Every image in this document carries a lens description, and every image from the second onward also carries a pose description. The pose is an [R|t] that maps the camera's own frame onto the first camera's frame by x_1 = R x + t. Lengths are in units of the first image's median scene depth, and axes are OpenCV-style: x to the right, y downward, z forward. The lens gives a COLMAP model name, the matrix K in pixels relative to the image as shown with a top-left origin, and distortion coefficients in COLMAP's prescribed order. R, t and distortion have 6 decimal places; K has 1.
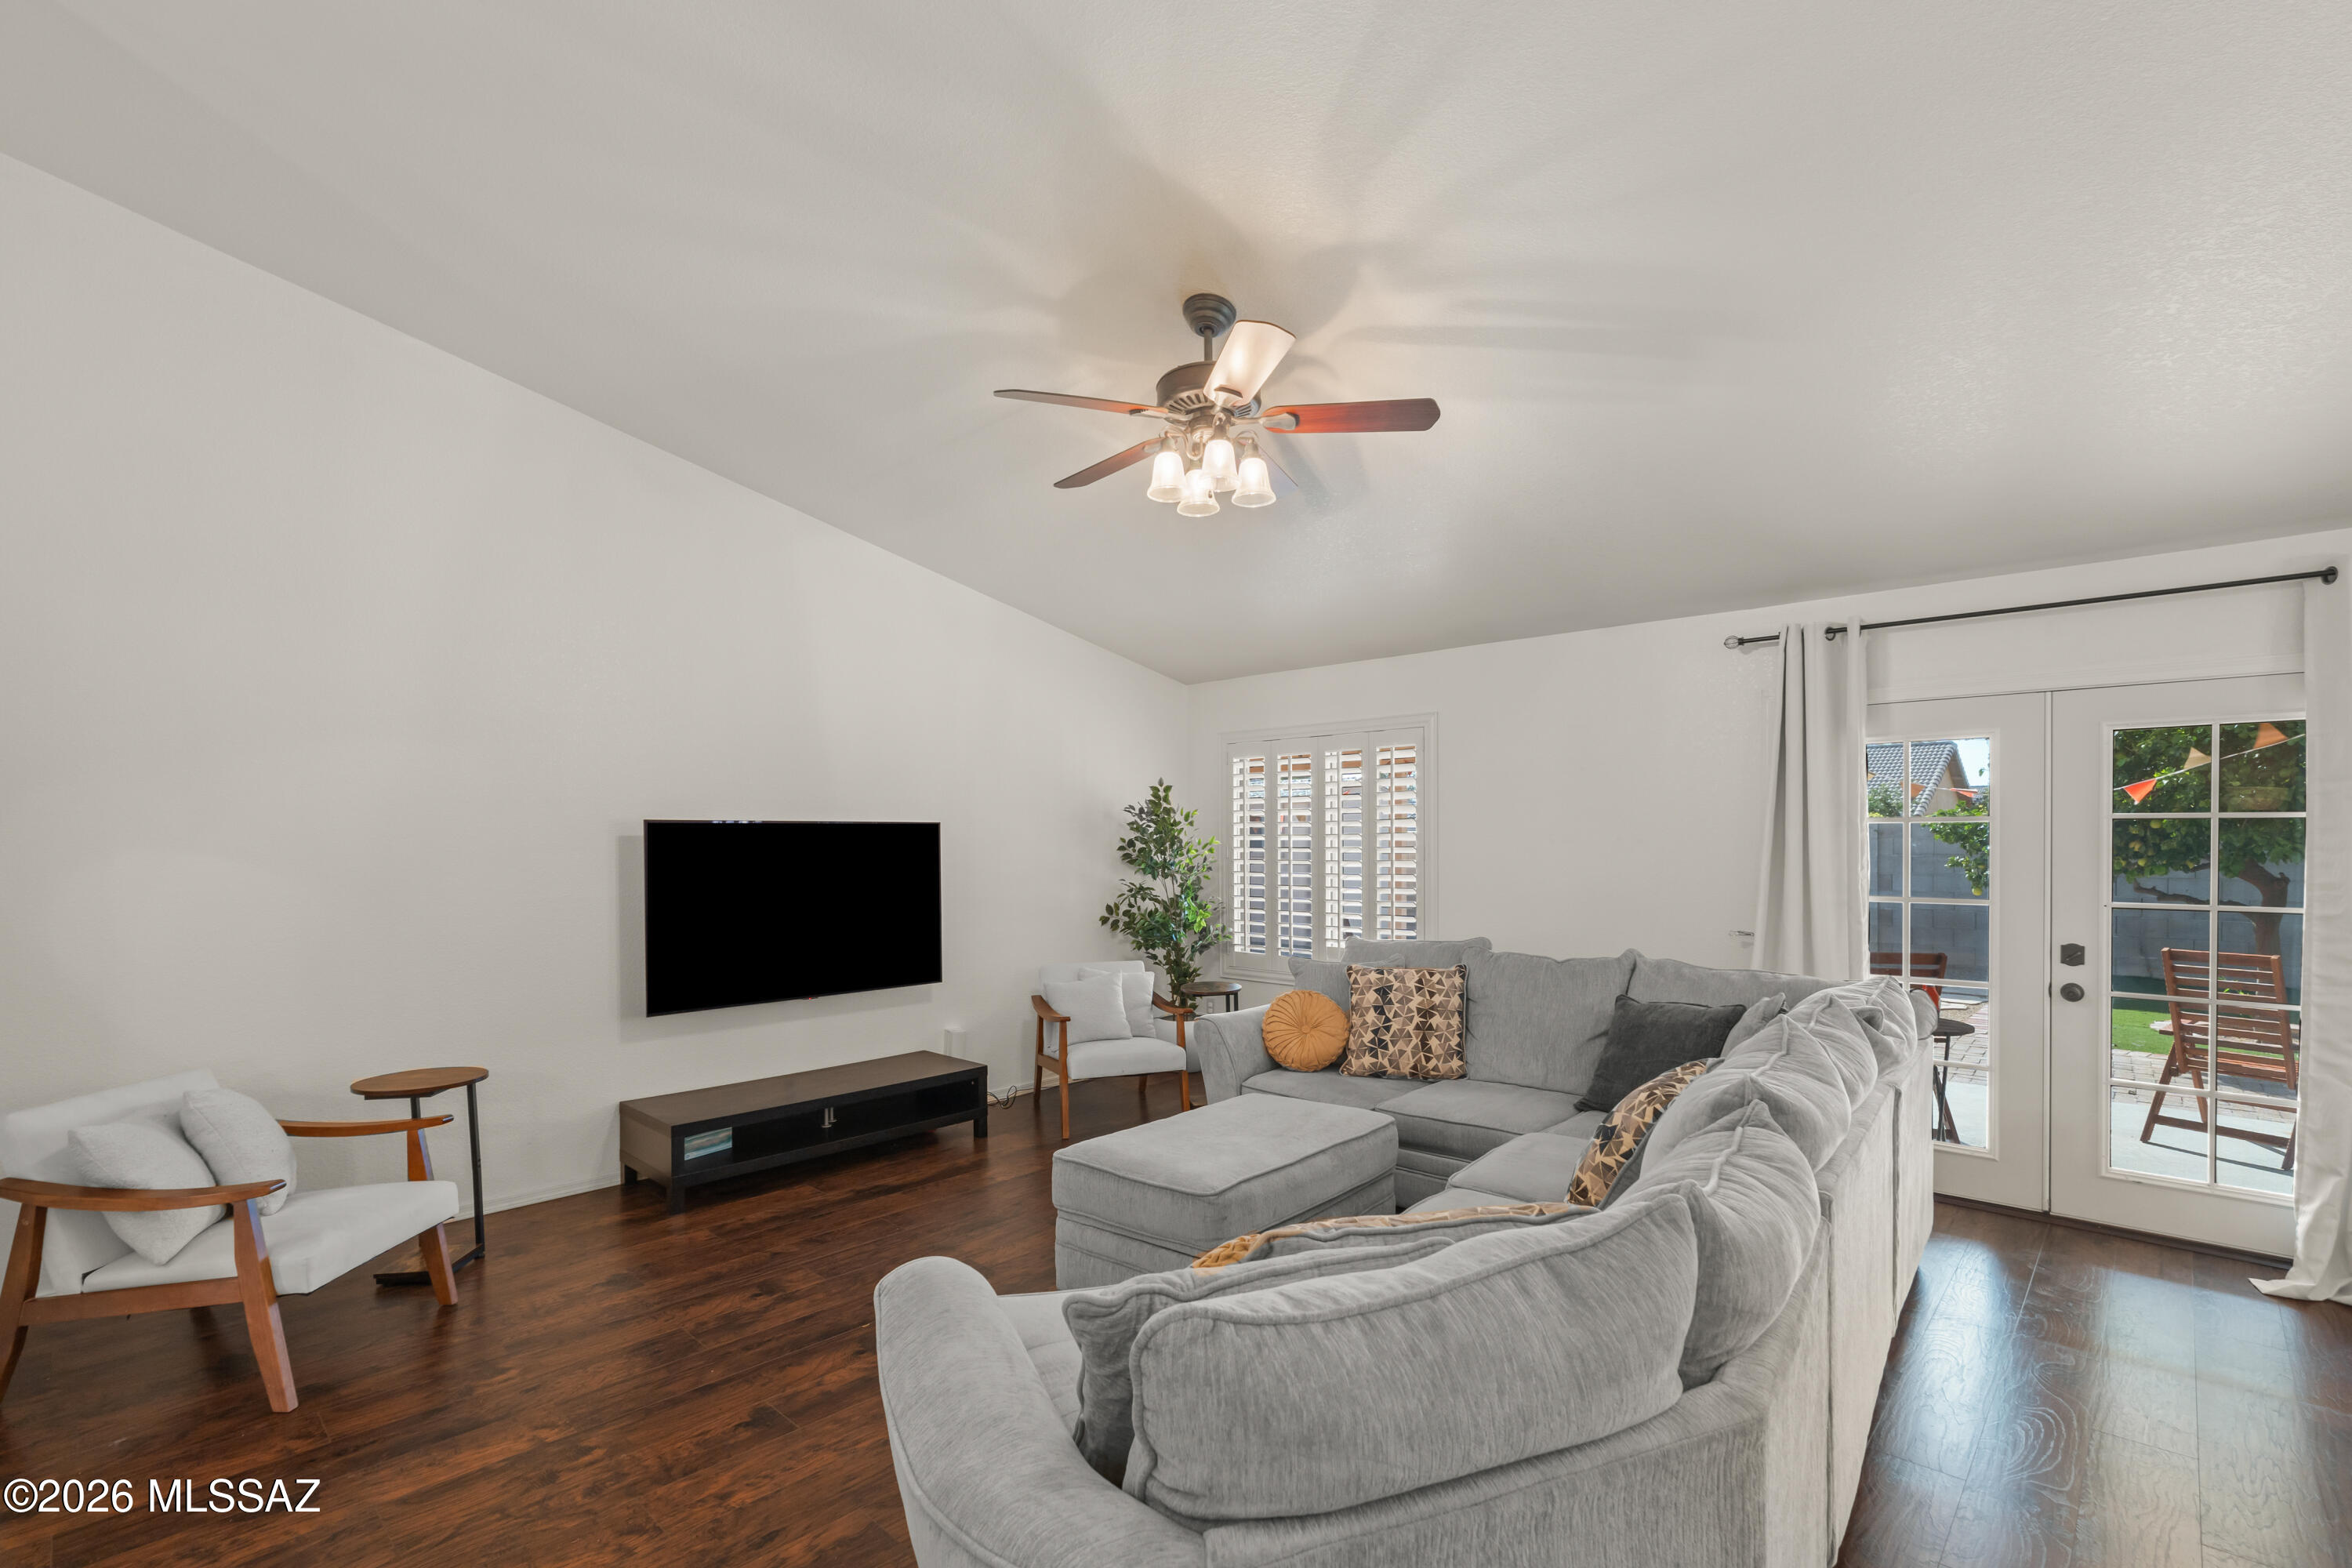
lens RADIAL K [[1036.4, 0, 1176.7], [0, 1036.4, 847.9], [0, 0, 1]] dist [-0.001454, -0.000191]
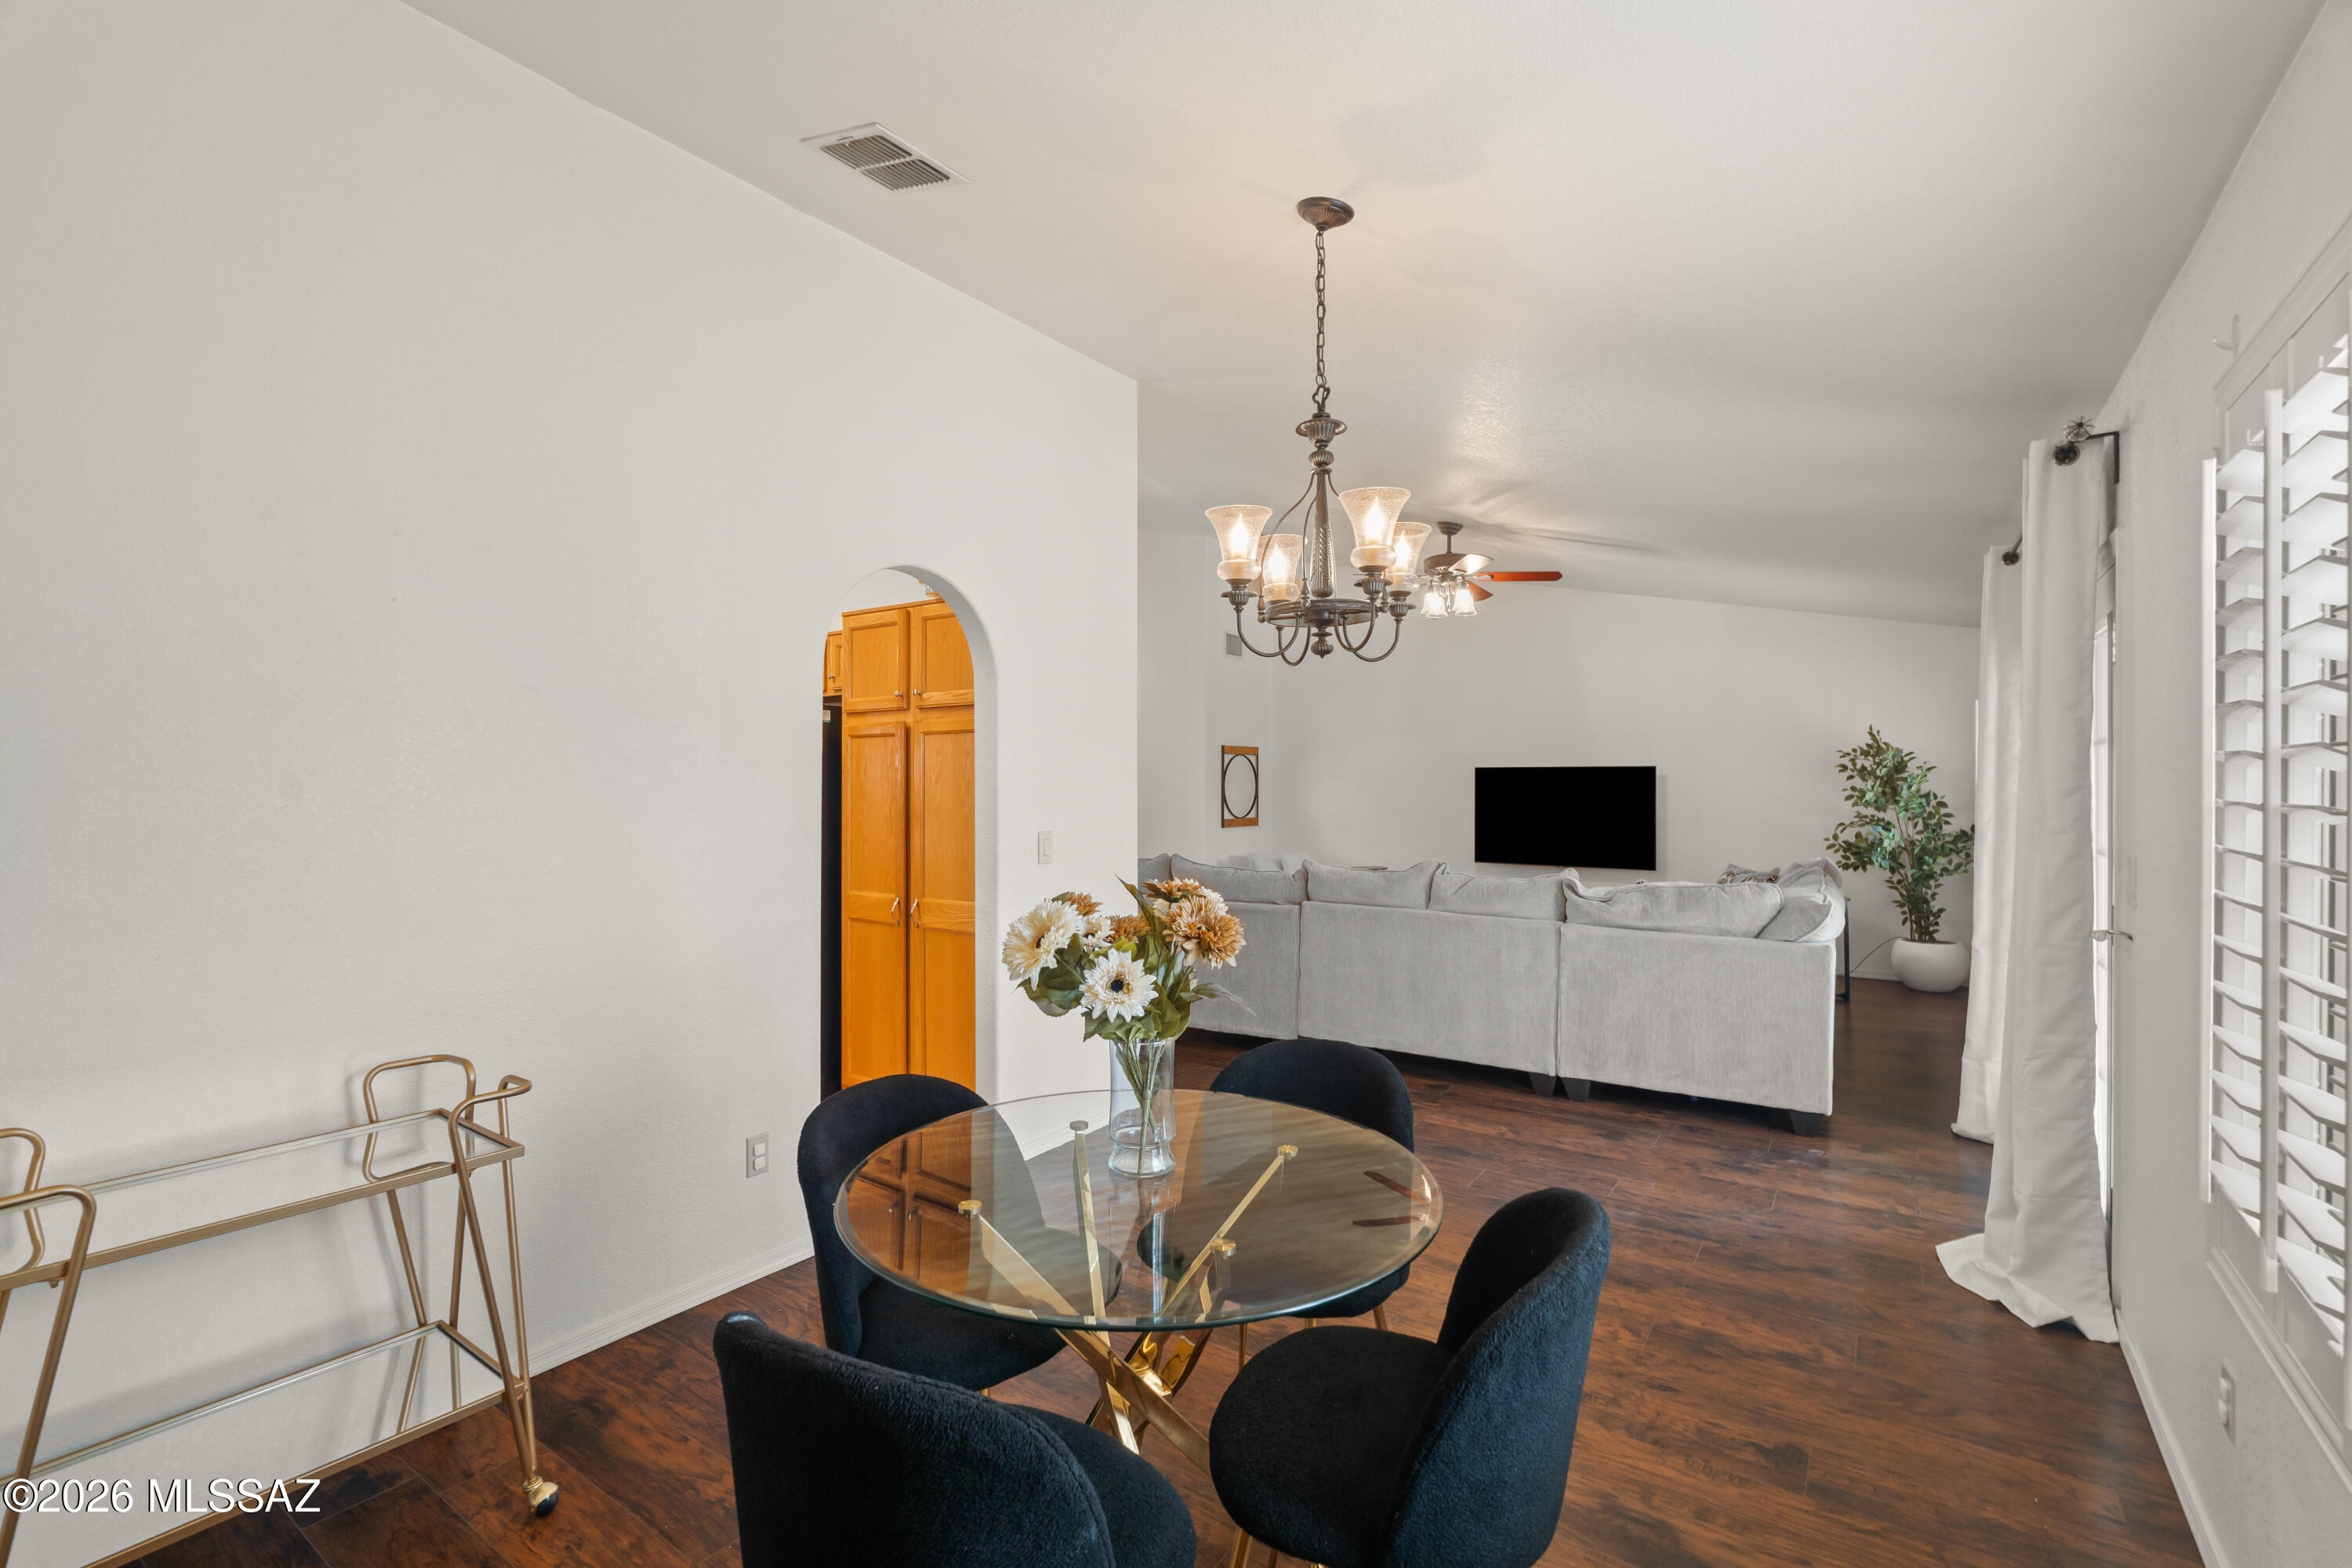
lens RADIAL K [[1039.0, 0, 1173.1], [0, 1039.0, 770.5], [0, 0, 1]] dist [0.000330, 0.000081]
pose [[0.144166, -0.007296, -0.989527, 1.453322], [-0.013949, 0.999858, -0.009405, 0.009252], [0.989455, 0.015159, 0.144044, 0.101607]]
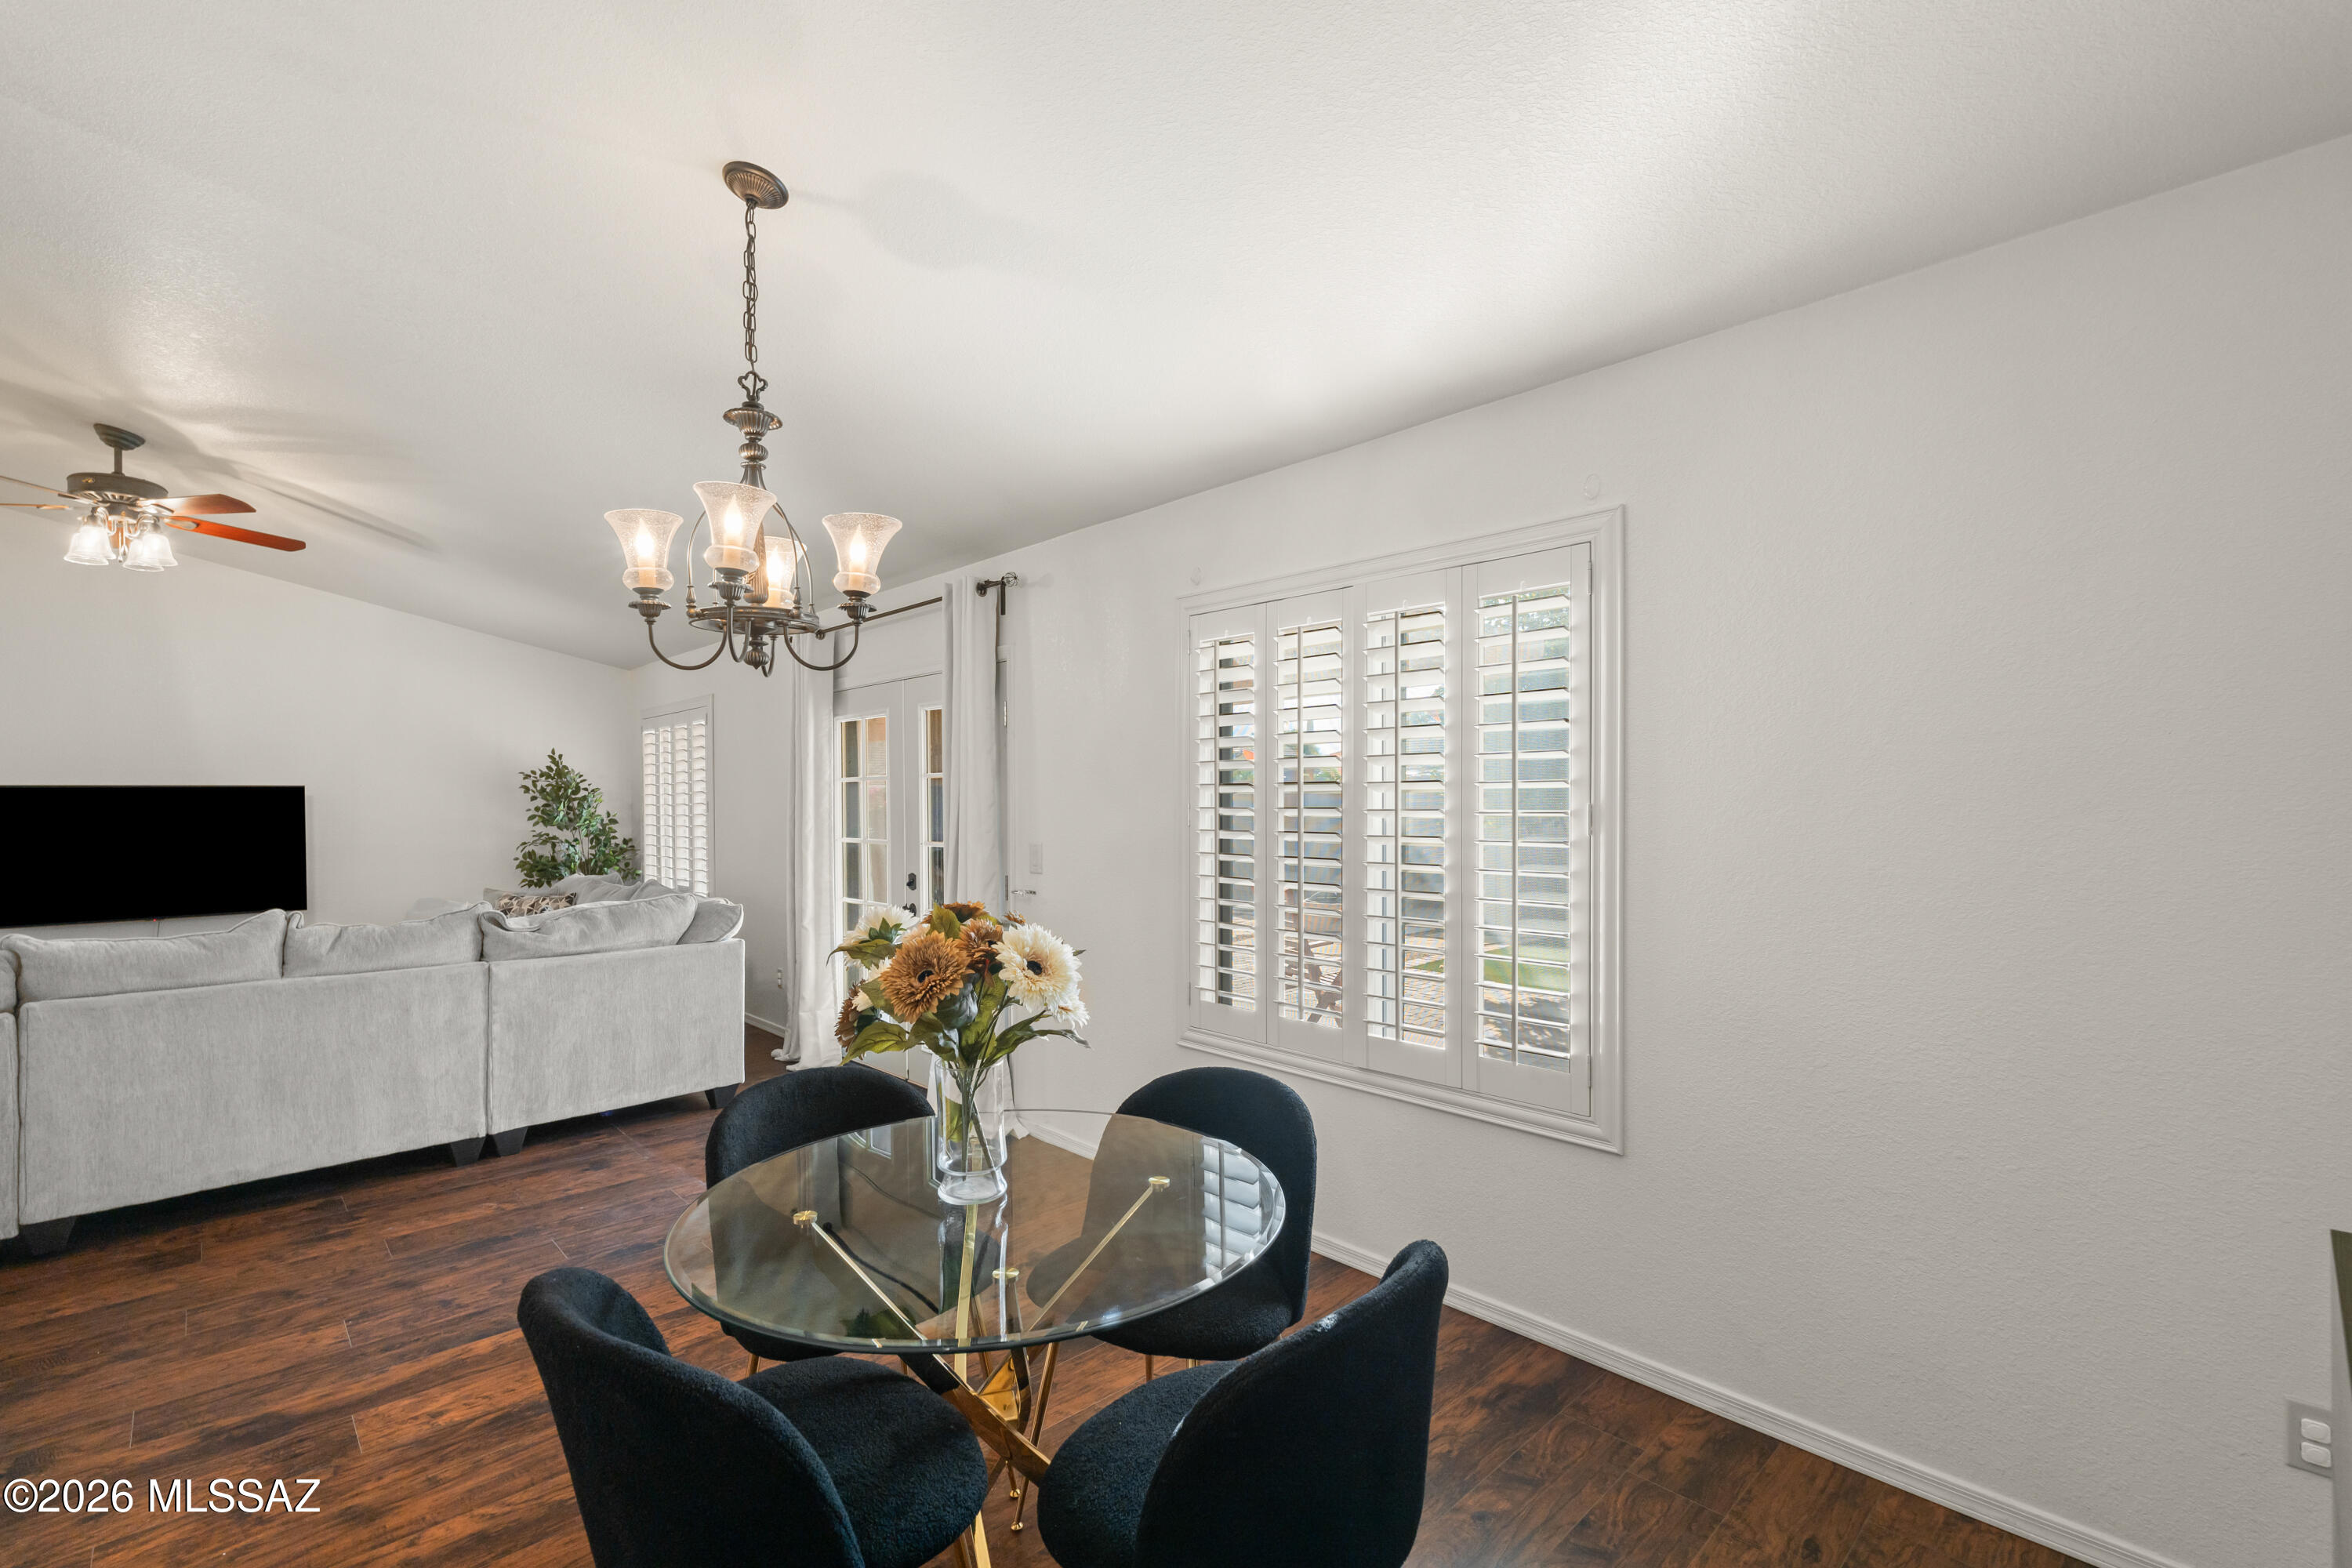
lens RADIAL K [[1043.0, 0, 1173.6], [0, 1043.0, 801.7], [0, 0, 1]] dist [-0.001725, 0.000066]
pose [[0.998018, -0.004279, -0.062779, 1.136811], [0.003786, 0.999961, -0.007961, 0.013291], [0.062811, 0.007708, 0.997996, -0.260907]]
